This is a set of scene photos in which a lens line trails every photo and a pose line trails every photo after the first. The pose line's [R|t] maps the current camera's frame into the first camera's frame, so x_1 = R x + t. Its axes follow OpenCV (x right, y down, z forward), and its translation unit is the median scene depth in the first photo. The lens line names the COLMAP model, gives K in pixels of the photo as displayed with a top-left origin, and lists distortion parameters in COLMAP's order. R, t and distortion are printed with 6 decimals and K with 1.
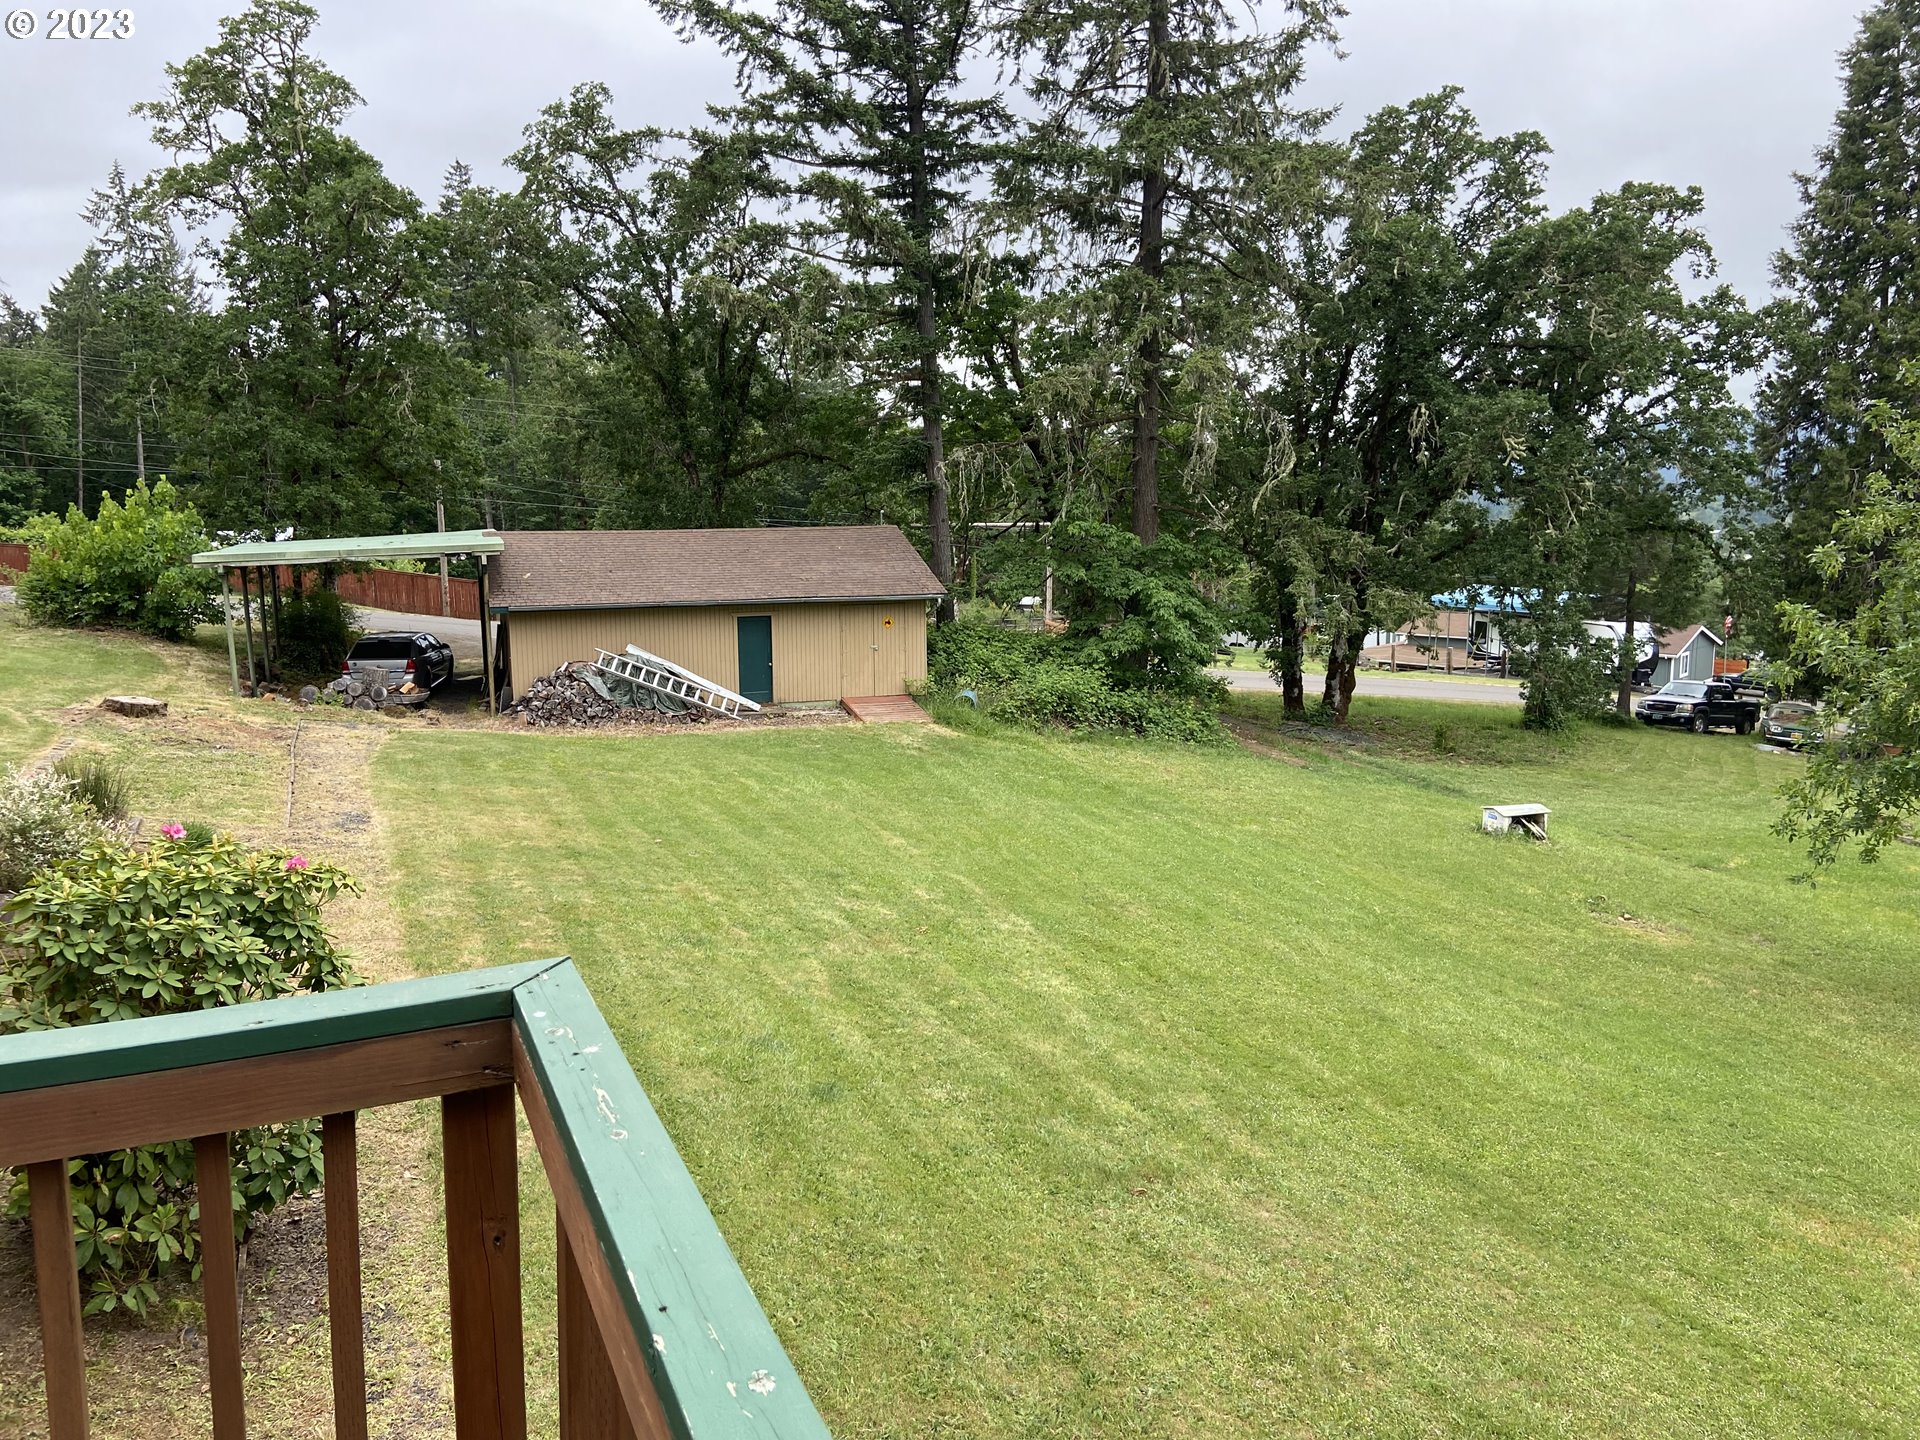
lens RADIAL K [[1402.7, 0, 977.4], [0, 1402.7, 711.2], [0, 0, 1]] dist [0.013810, 0.007737]
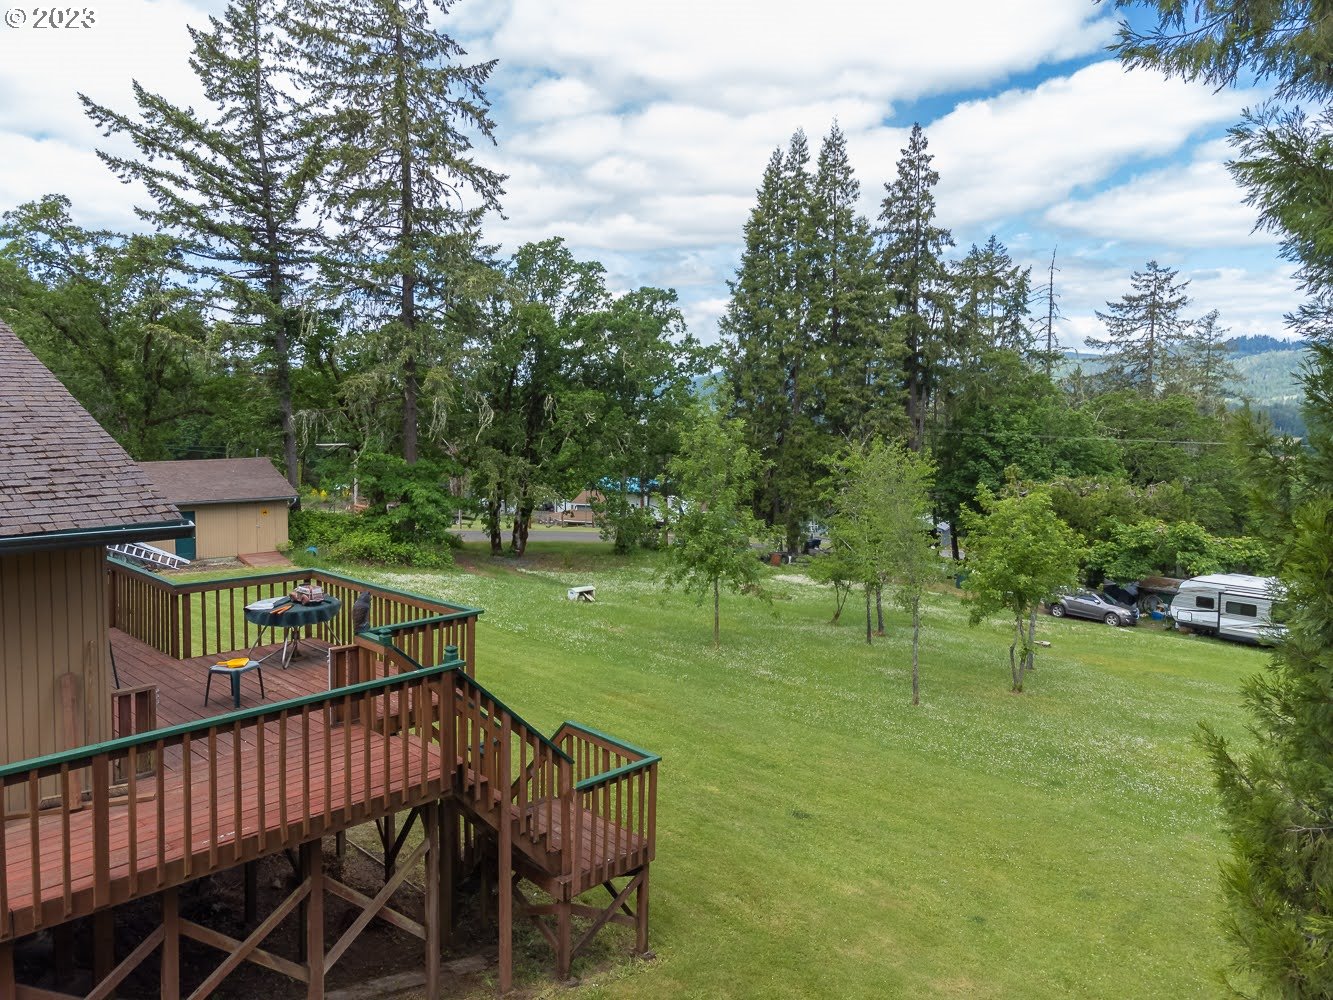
lens RADIAL K [[973.9, 0, 678.6], [0, 973.9, 493.9], [0, 0, 1]] dist [0.013810, 0.007737]
pose [[0.931320, -0.029920, 0.362970, -0.021796], [0.055248, 0.996692, -0.059601, 0.016965], [-0.359986, 0.075561, 0.929893, -0.333952]]
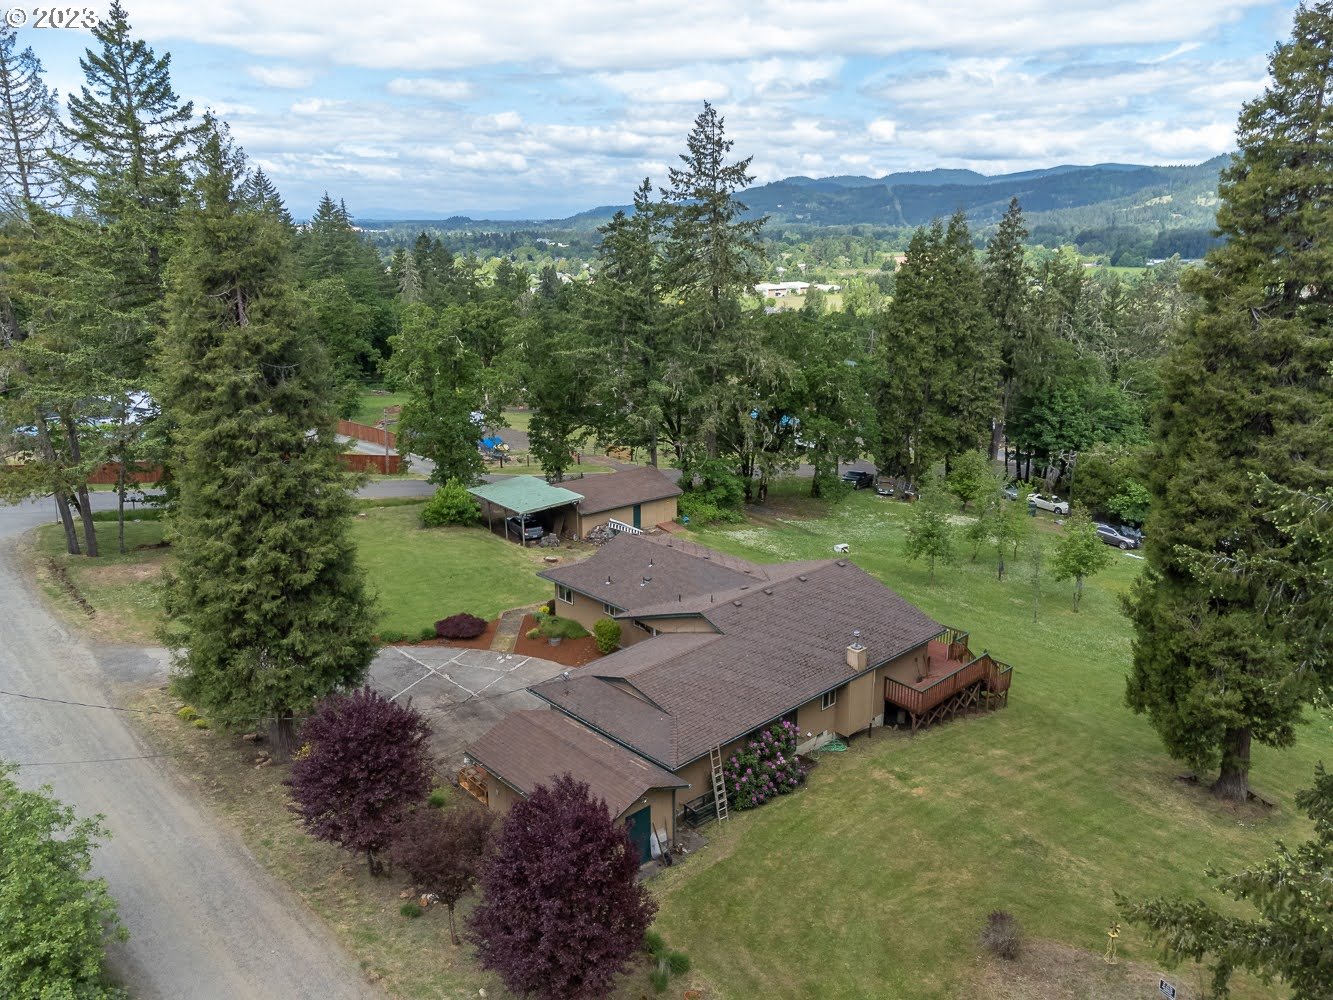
lens RADIAL K [[996.8, 0, 661.4], [0, 996.8, 481.9], [0, 0, 1]] dist [0.114622, -0.147155]
pose [[0.938762, -0.099627, 0.329848, -0.807169], [0.063819, 0.990998, 0.117688, -0.364766], [-0.338604, -0.089430, 0.936670, -1.171550]]
